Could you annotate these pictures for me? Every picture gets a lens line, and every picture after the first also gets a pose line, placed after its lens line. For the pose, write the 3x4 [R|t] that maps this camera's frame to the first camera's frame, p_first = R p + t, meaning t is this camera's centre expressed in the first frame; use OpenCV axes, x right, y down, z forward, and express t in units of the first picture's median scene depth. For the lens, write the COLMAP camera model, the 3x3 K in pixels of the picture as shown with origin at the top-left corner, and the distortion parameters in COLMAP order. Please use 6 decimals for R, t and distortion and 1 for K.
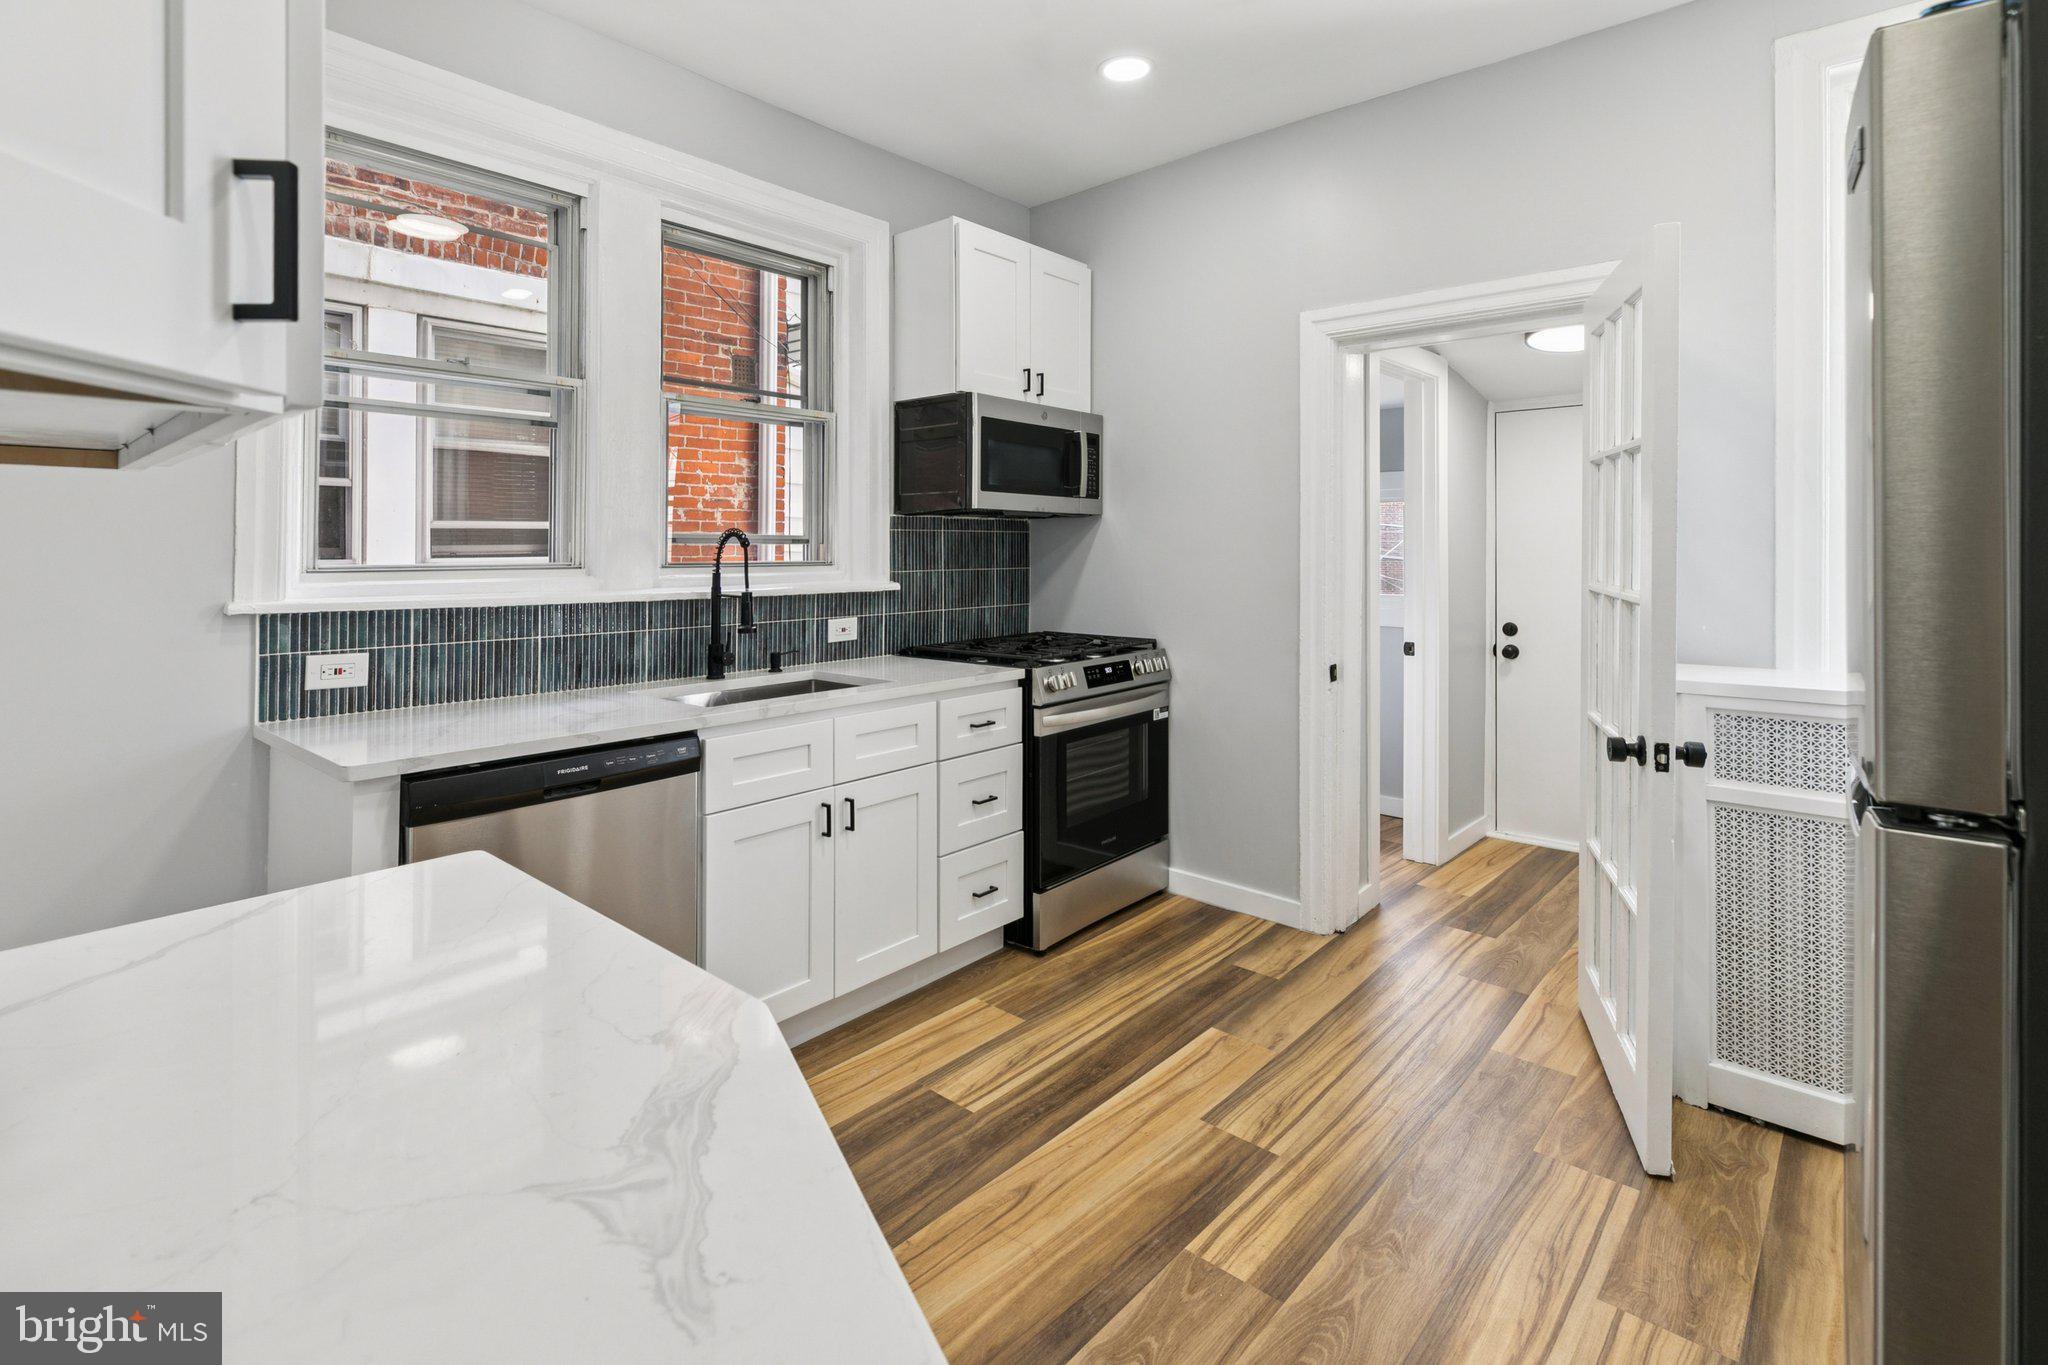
lens RADIAL K [[970.2, 0, 1029.0], [0, 970.2, 550.0], [0, 0, 1]] dist [0.002321, -0.002936]
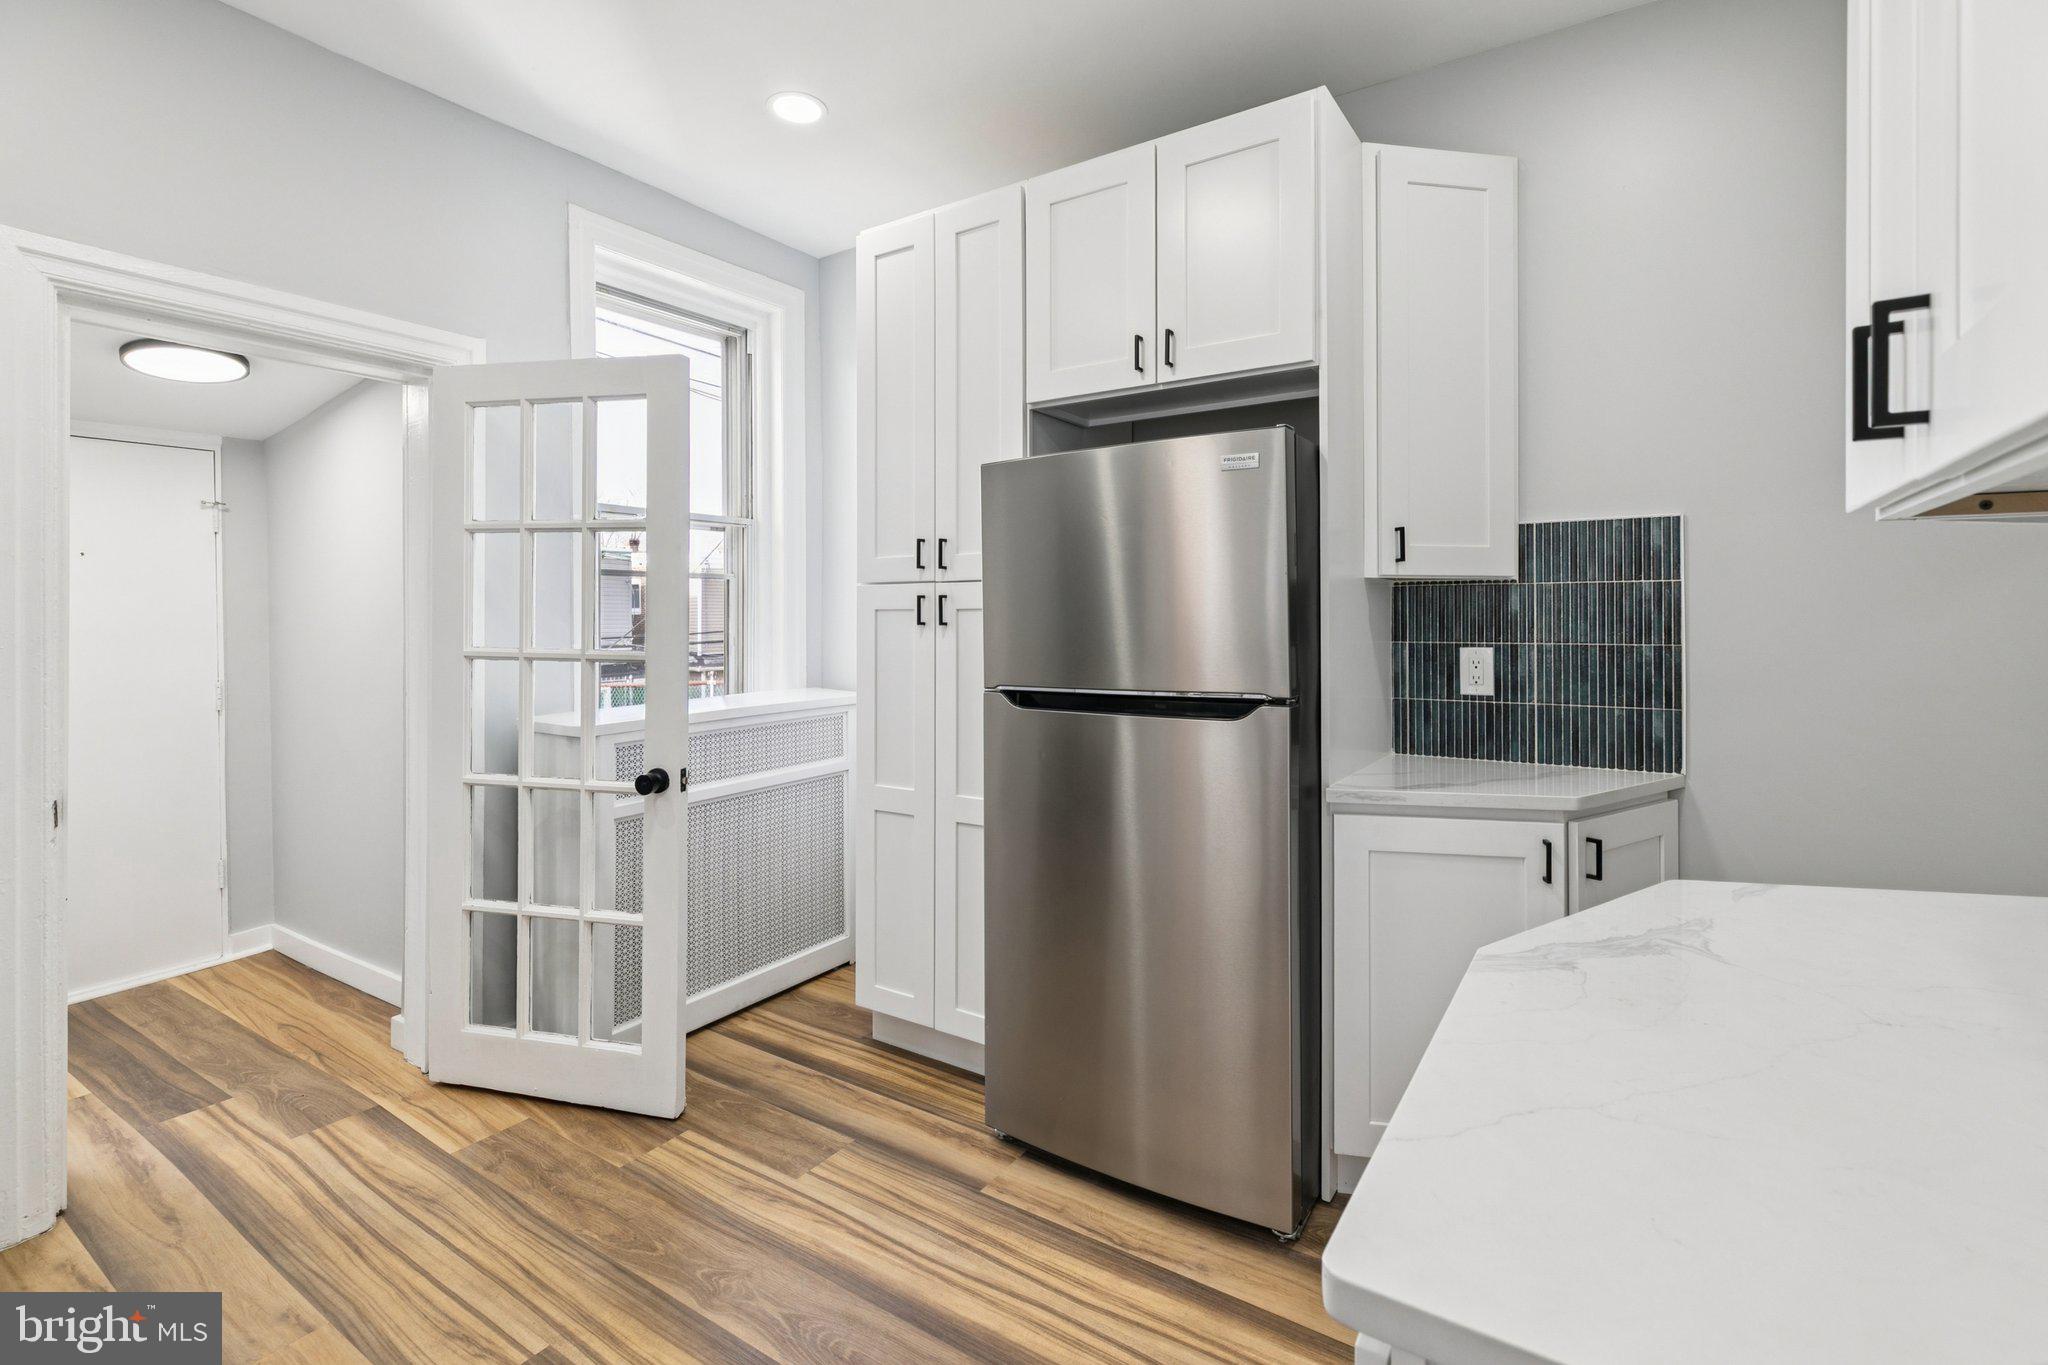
lens RADIAL K [[970.2, 0, 986.8], [0, 970.2, 598.1], [0, 0, 1]] dist [0.002321, -0.002936]
pose [[-0.120673, 0.011437, 0.992626, -0.626902], [0.010570, 0.999892, -0.010236, -0.000972], [-0.992636, 0.009257, -0.120781, 0.735569]]
